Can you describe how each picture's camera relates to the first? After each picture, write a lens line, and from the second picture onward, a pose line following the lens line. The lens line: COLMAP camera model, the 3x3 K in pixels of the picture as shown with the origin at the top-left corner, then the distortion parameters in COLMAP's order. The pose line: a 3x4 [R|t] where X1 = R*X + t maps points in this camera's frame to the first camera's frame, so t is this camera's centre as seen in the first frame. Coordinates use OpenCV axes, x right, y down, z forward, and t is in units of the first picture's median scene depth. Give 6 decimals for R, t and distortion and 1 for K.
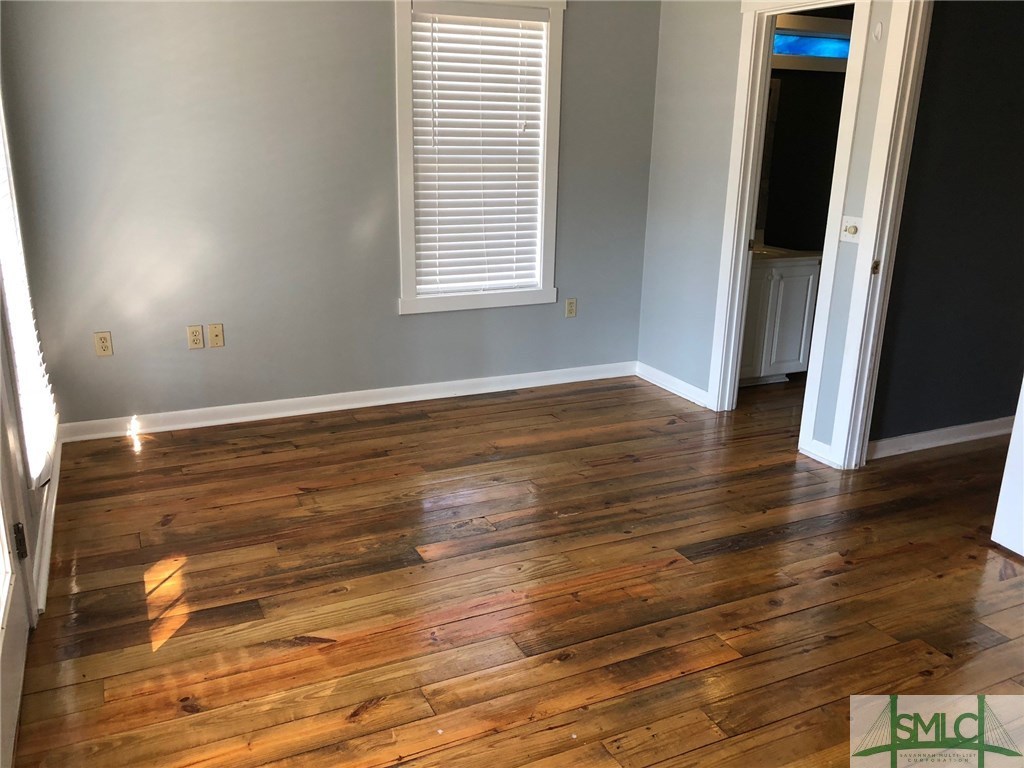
lens RADIAL K [[837.9, 0, 510.9], [0, 837.9, 389.9], [0, 0, 1]] dist [0.086243, -0.161371]
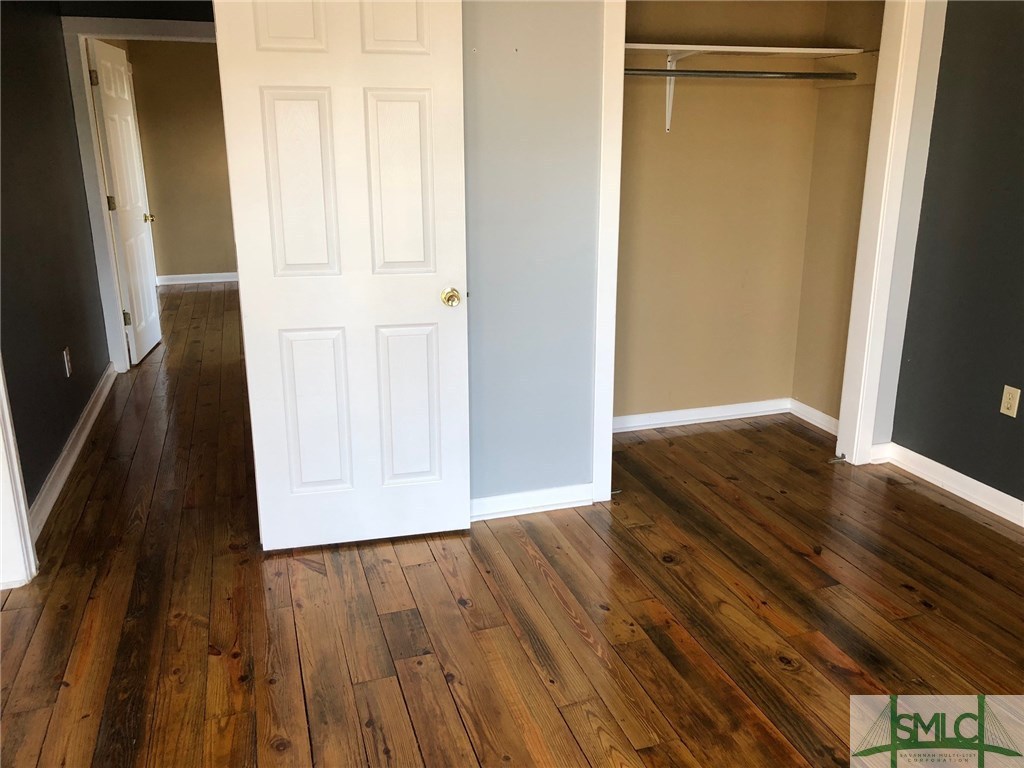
lens RADIAL K [[837.9, 0, 510.9], [0, 837.9, 389.9], [0, 0, 1]] dist [0.086243, -0.161371]
pose [[0.135843, -0.309879, 0.941021, -0.279298], [0.299907, 0.918124, 0.259046, -0.179233], [-0.944247, 0.247029, 0.217656, 0.551871]]
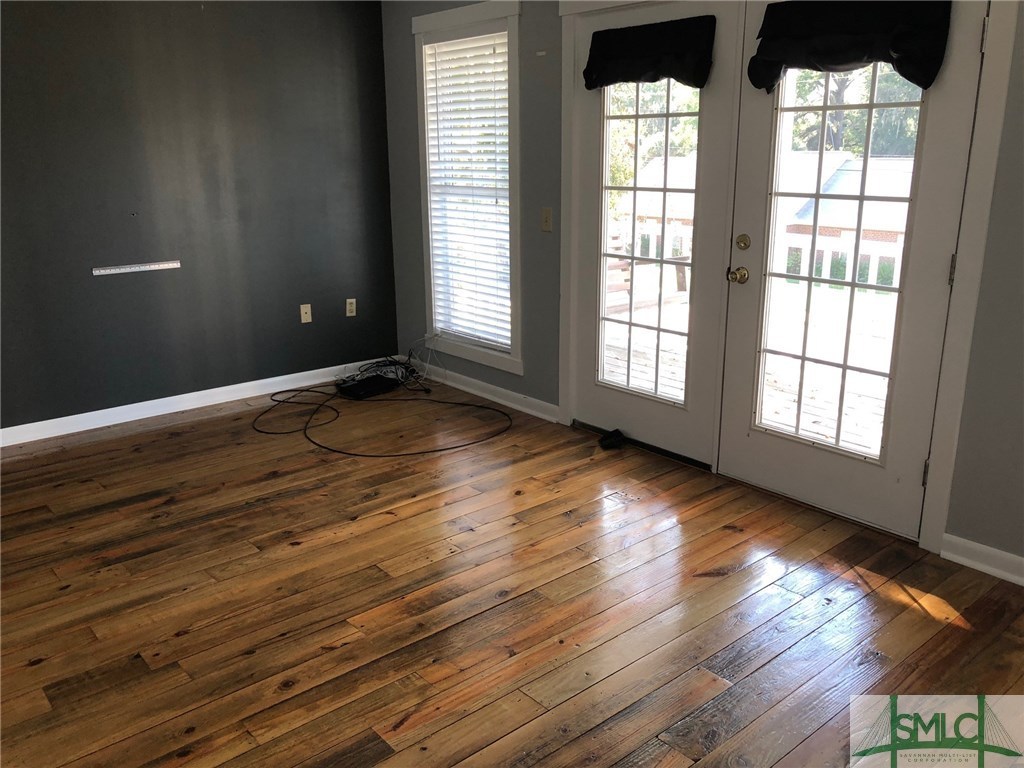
lens RADIAL K [[842.1, 0, 512.0], [0, 842.1, 384.0], [0, 0, 1]] dist [0.117763, -0.141126]
pose [[-0.968624, 0.057207, -0.241857, 0.280820], [-0.082184, 0.844675, 0.528933, -0.487333], [0.234549, 0.532214, -0.813471, 1.589123]]
